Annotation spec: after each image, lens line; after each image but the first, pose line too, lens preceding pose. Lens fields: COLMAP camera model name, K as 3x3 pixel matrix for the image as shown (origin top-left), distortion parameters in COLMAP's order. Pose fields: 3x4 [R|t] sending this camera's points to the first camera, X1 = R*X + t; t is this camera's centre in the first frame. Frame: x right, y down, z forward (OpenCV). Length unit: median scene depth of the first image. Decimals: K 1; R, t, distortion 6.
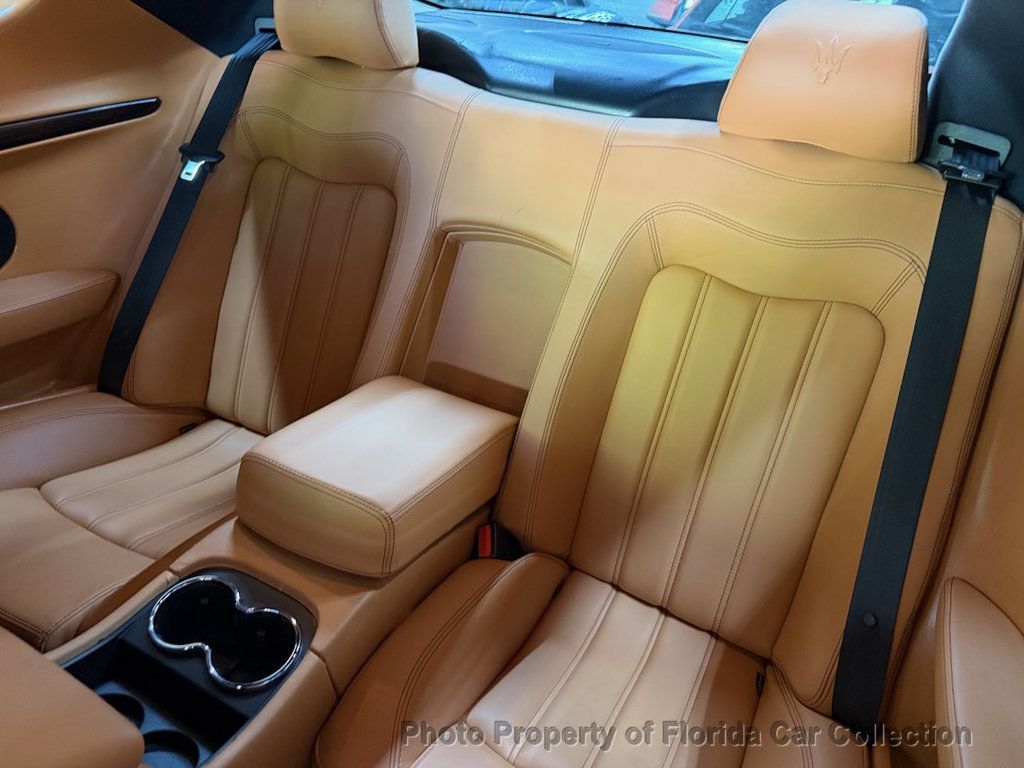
lens RADIAL K [[718.1, 0, 512.6], [0, 718.1, 373.0], [0, 0, 1]] dist [0.041078, -0.058064]
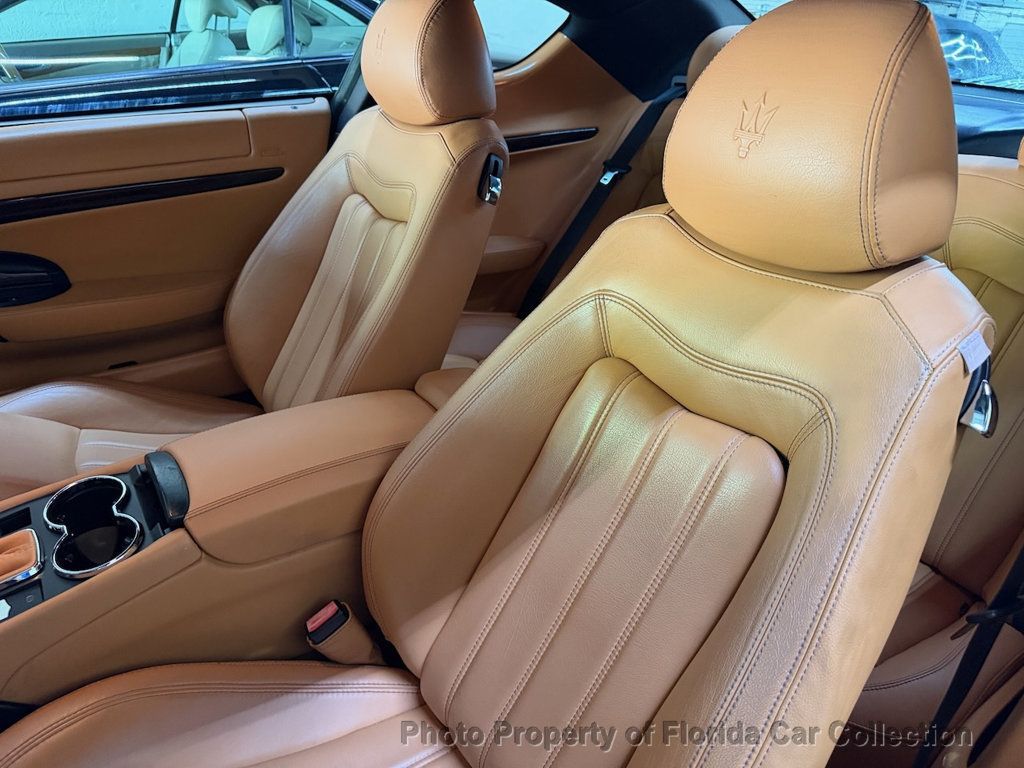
lens RADIAL K [[718.1, 0, 518.8], [0, 718.1, 384.8], [0, 0, 1]] dist [0.041078, -0.058064]
pose [[0.882811, 0.192644, -0.428409, 0.099376], [-0.218044, 0.975883, -0.010490, 0.181068], [0.416056, 0.102673, 0.903524, -0.342514]]
